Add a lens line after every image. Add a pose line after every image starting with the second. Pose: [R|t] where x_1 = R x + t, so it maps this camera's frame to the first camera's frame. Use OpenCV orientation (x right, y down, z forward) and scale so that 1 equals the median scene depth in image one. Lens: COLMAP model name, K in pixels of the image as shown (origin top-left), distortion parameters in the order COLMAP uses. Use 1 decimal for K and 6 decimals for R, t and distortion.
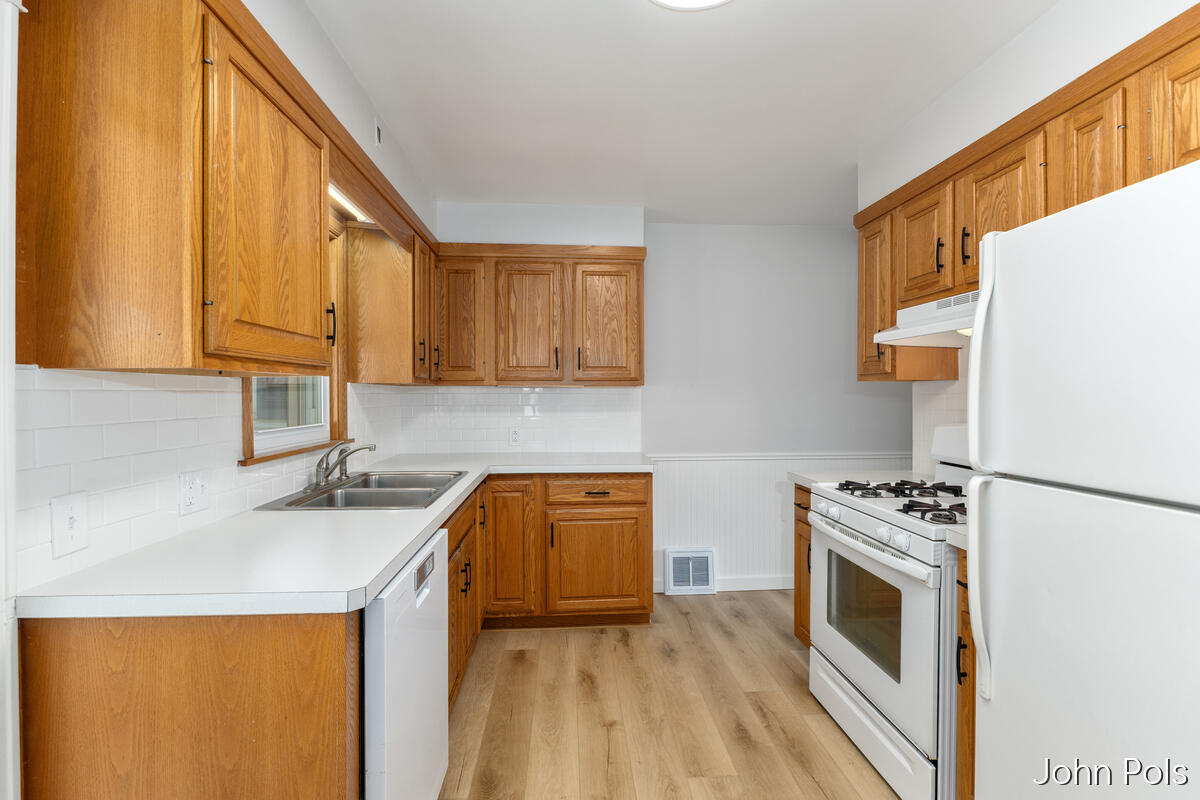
lens RADIAL K [[539.2, 0, 597.5], [0, 539.2, 397.6], [0, 0, 1]] dist [-0.000627, -0.000085]
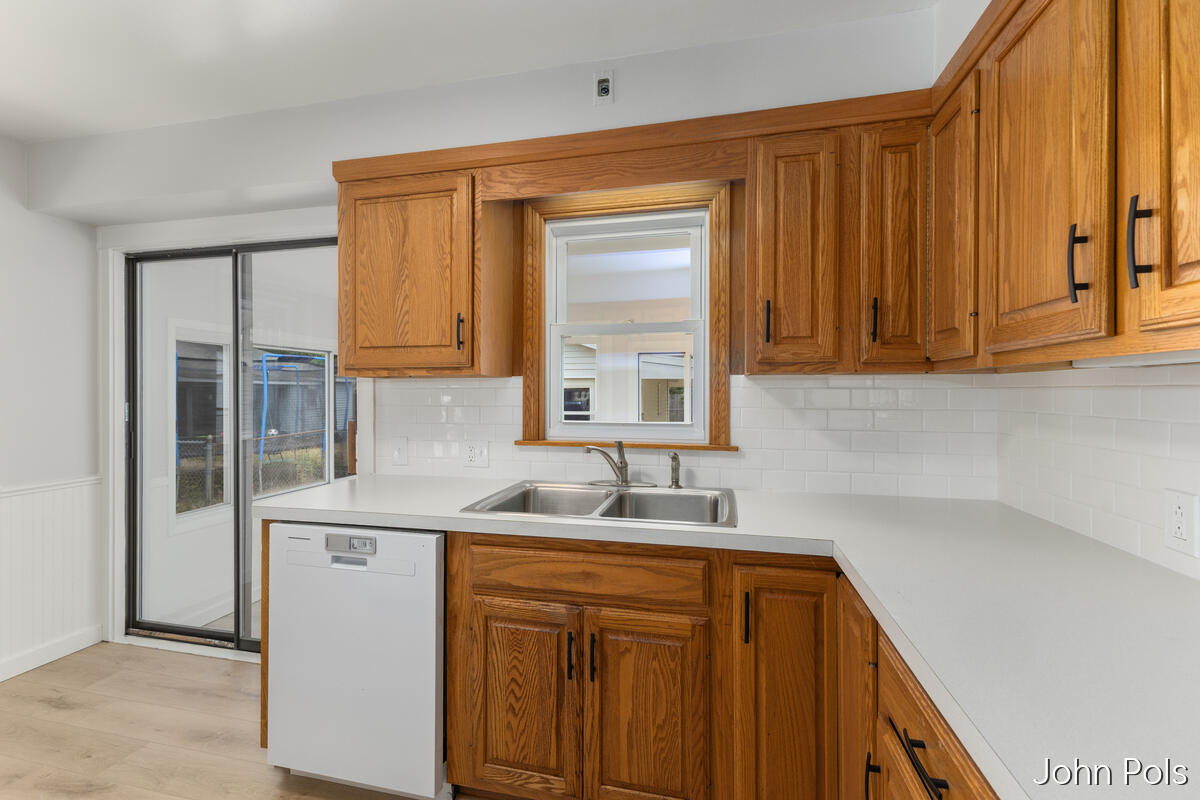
lens RADIAL K [[520.6, 0, 596.4], [0, 520.6, 389.7], [0, 0, 1]] dist [0.000589, 0.000049]
pose [[-0.295202, 0.001205, -0.955434, 0.202403], [-0.004173, 0.999988, 0.002550, -0.004554], [0.955426, 0.004739, -0.295194, 0.640250]]
